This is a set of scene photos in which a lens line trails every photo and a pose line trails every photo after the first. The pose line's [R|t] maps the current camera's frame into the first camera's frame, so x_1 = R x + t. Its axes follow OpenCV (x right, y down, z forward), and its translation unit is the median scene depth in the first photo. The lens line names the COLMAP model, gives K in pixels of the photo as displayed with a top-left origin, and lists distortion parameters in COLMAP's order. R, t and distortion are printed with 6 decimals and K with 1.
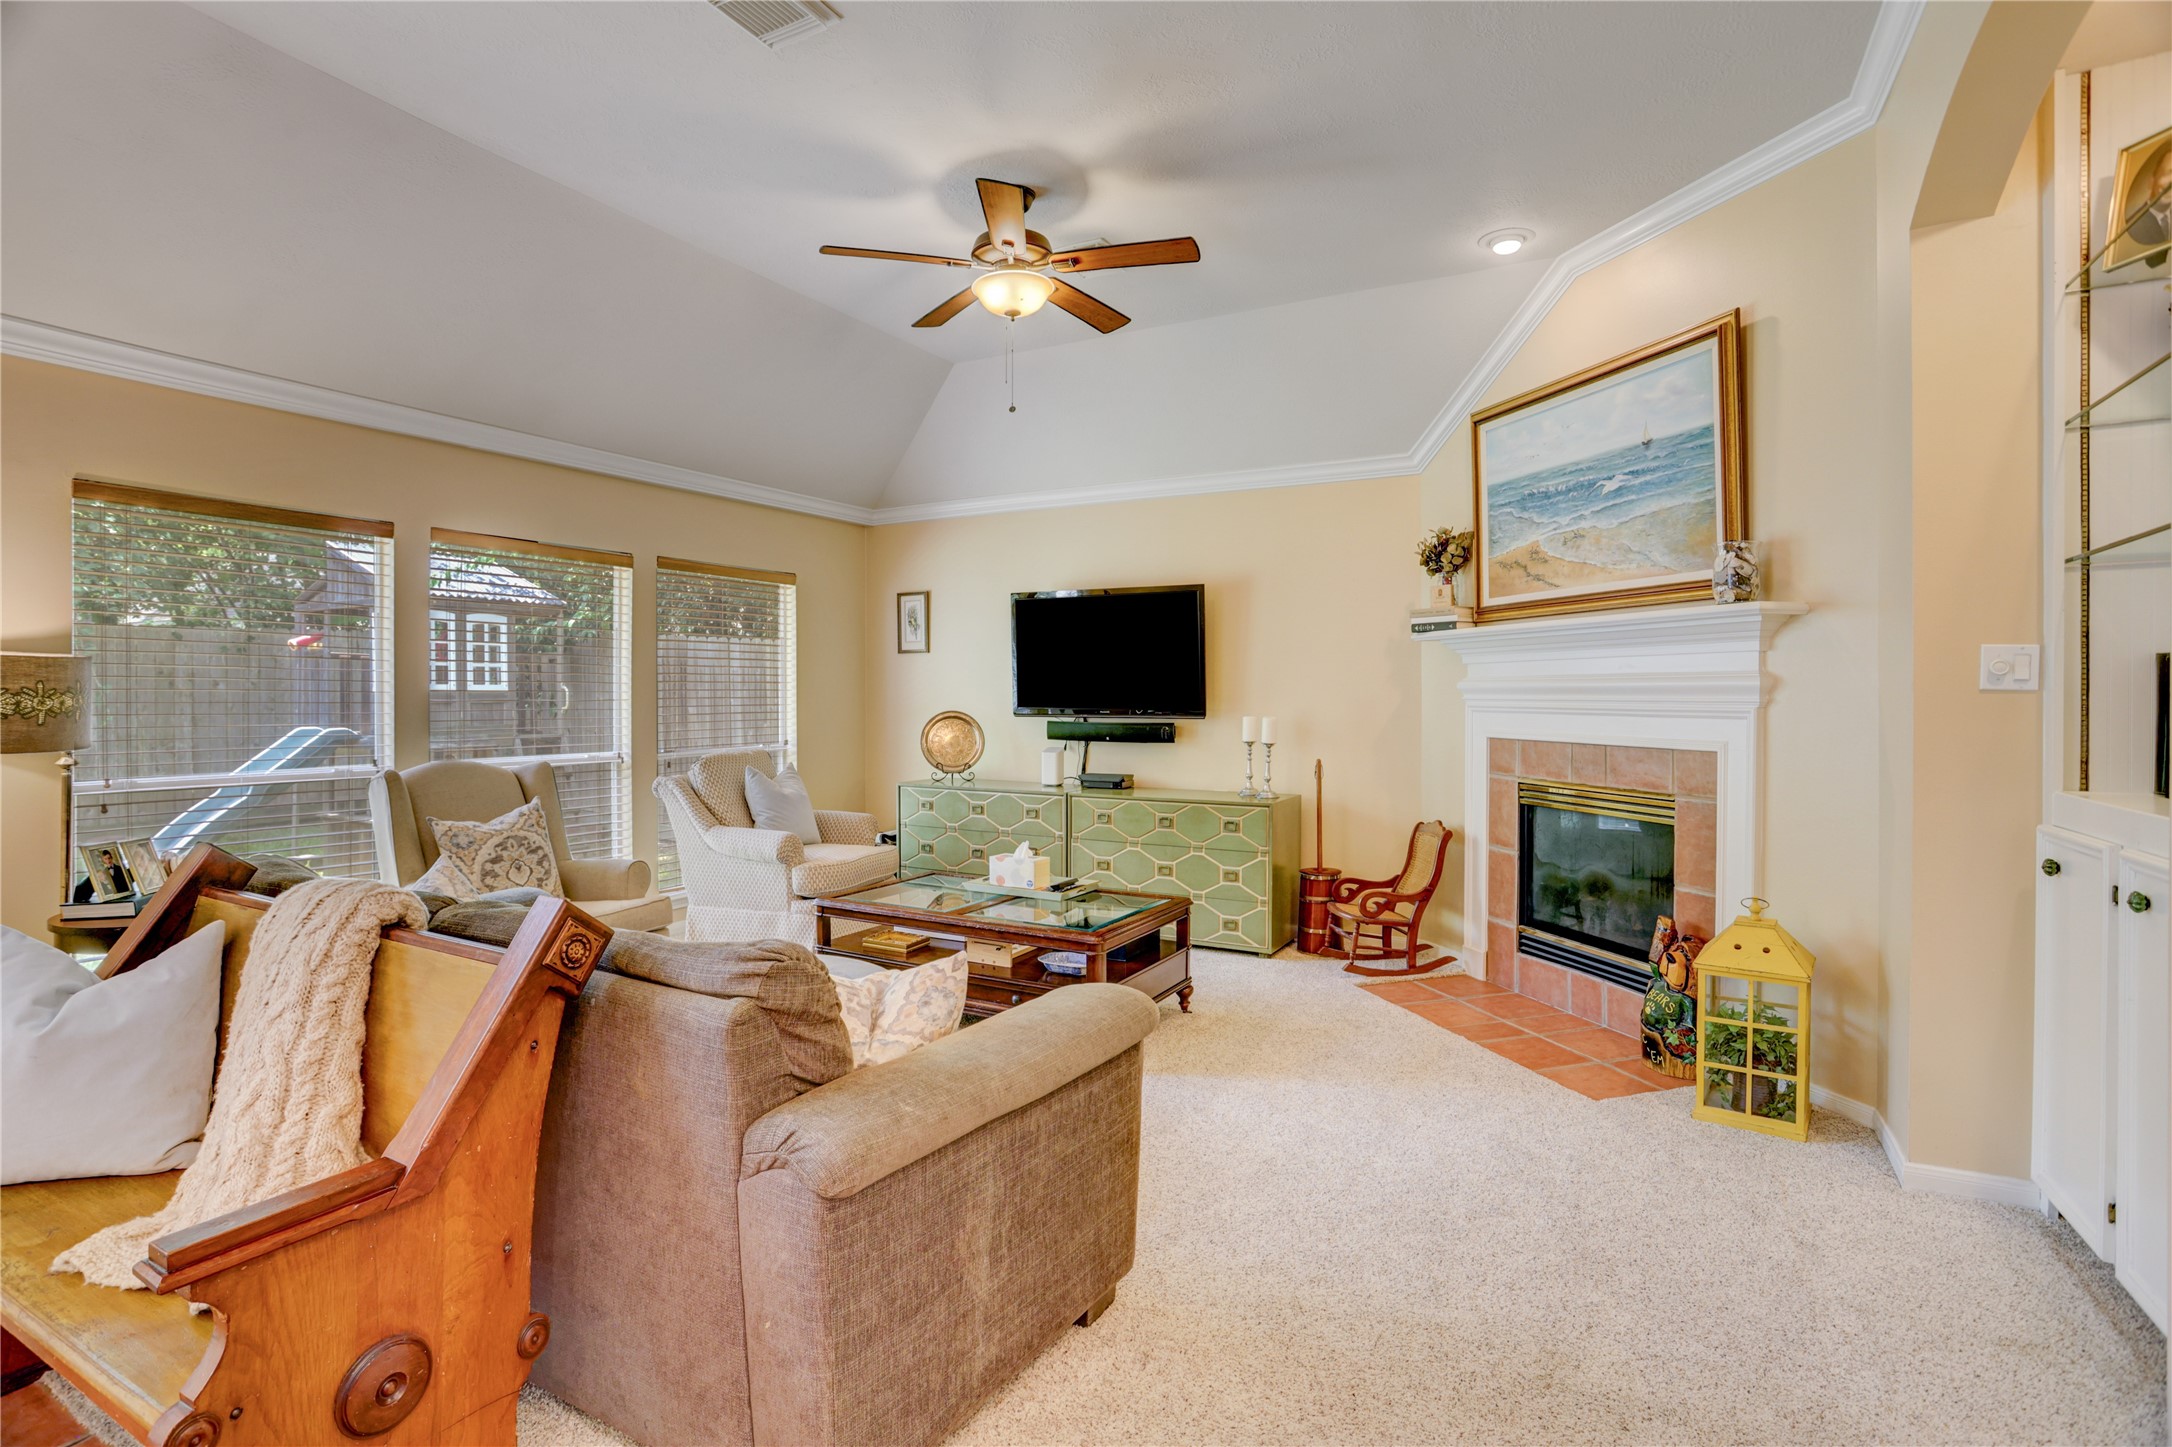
lens RADIAL K [[1068.4, 0, 1104.3], [0, 1068.4, 704.1], [0, 0, 1]] dist [-0.041076, 0.015757]
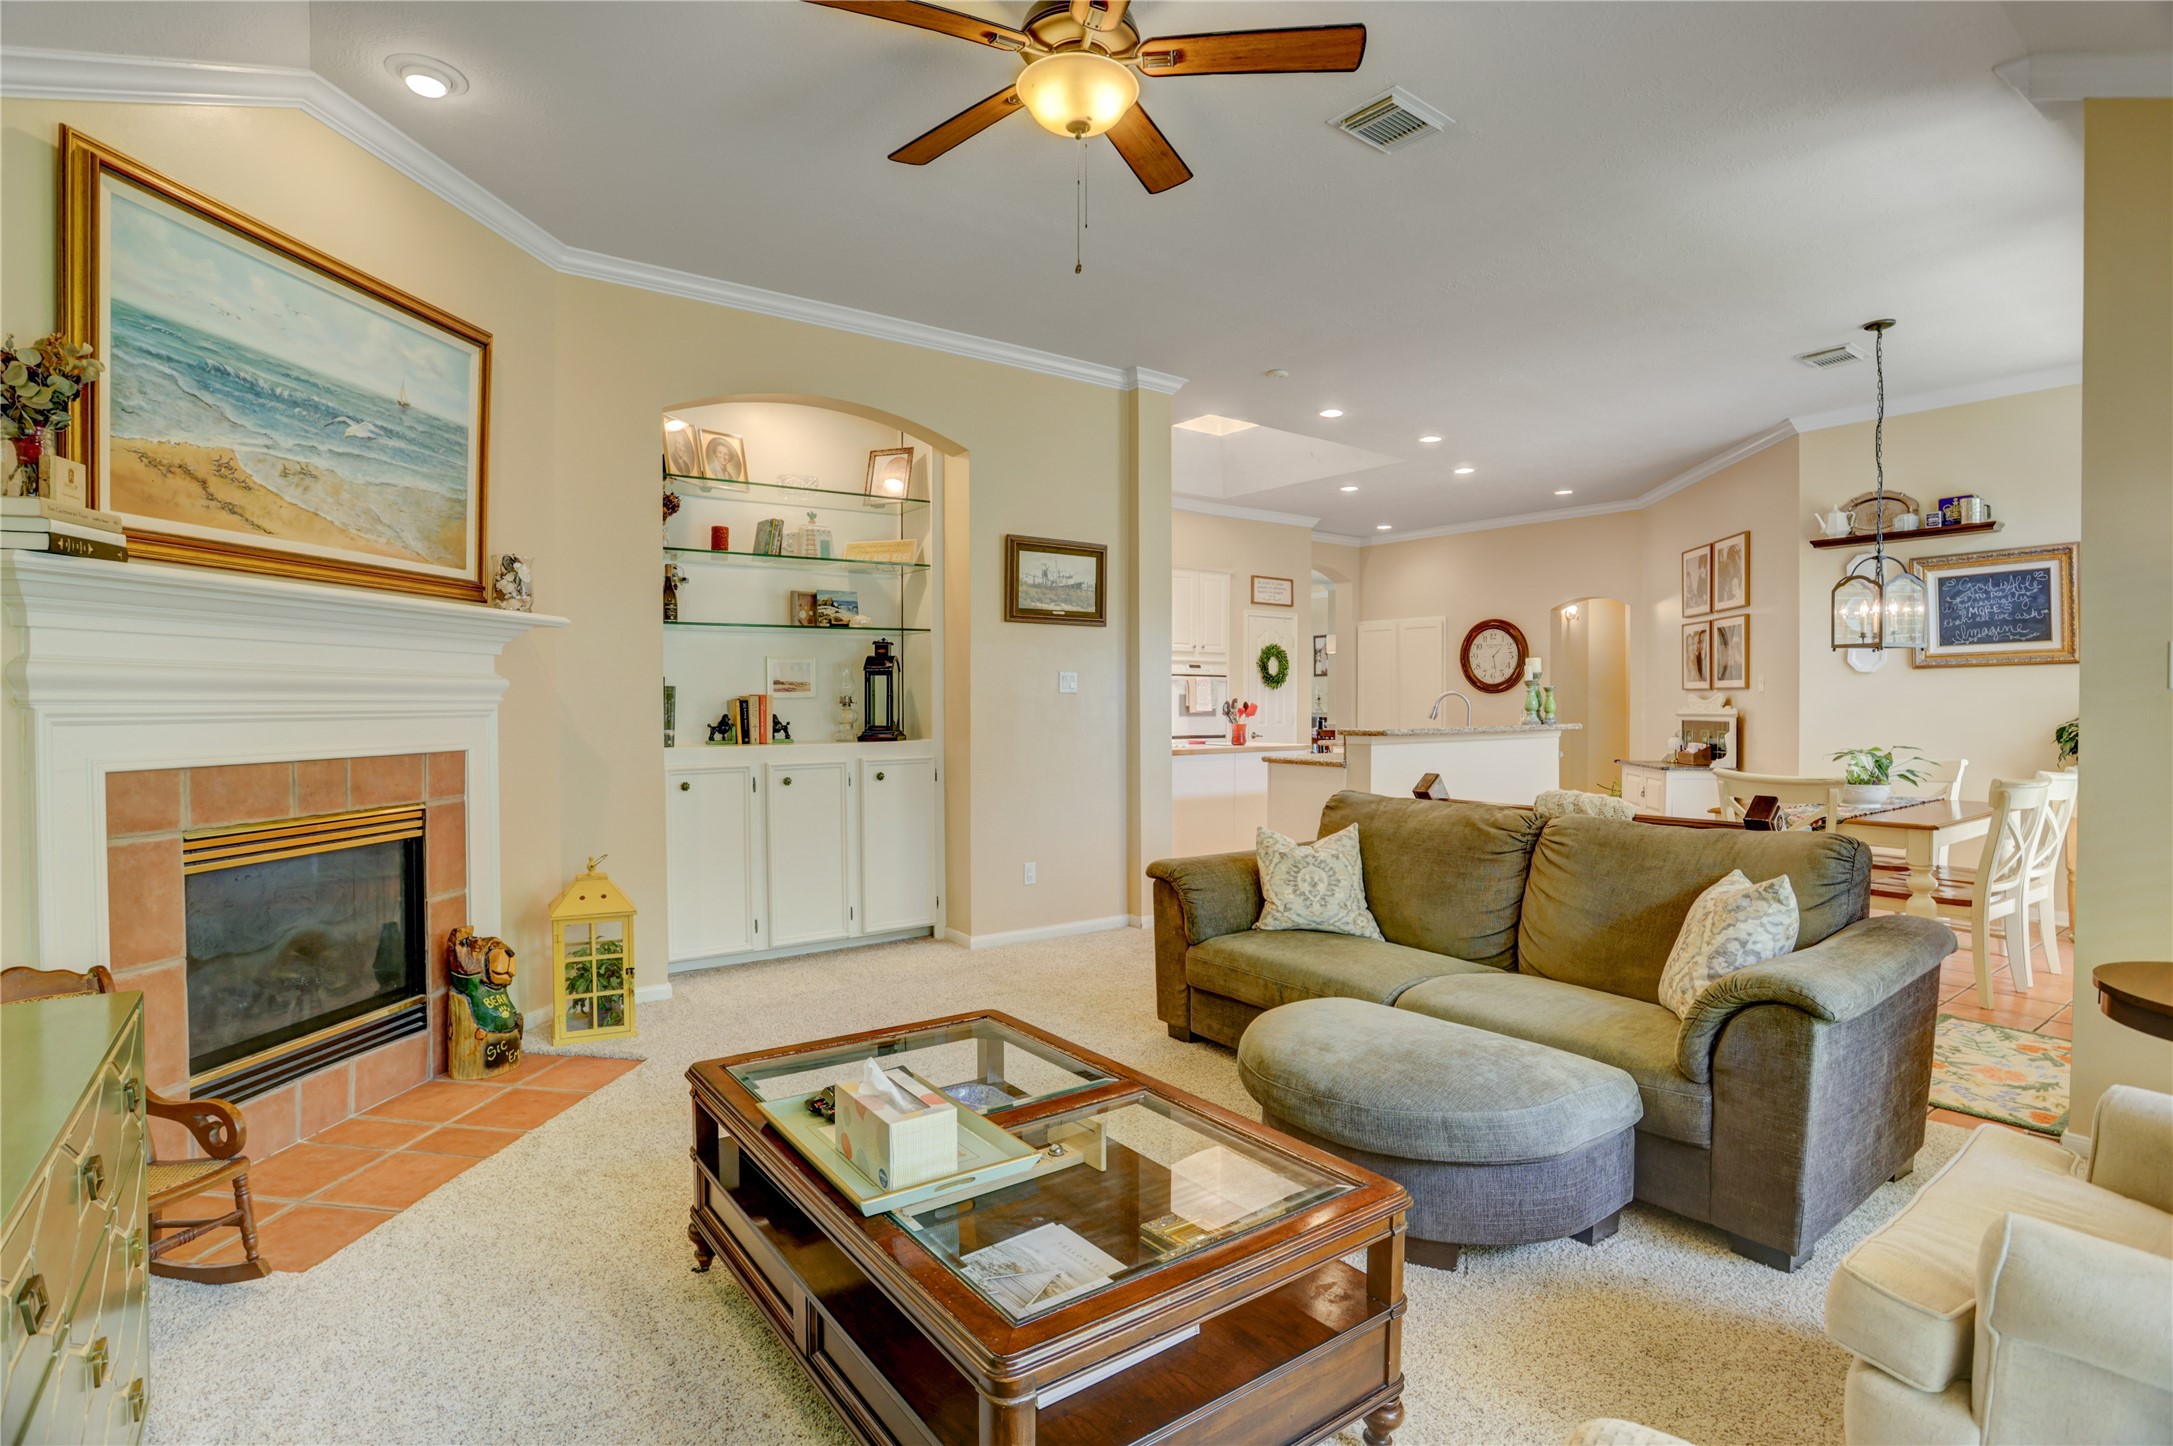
lens RADIAL K [[1068.9, 0, 1087.5], [0, 1068.9, 712.8], [0, 0, 1]] dist [-0.041076, 0.015757]
pose [[-0.908718, -0.003695, 0.417394, -0.307708], [0.005996, 0.999742, 0.021905, -0.007490], [-0.417368, 0.022408, -0.908461, 1.318685]]
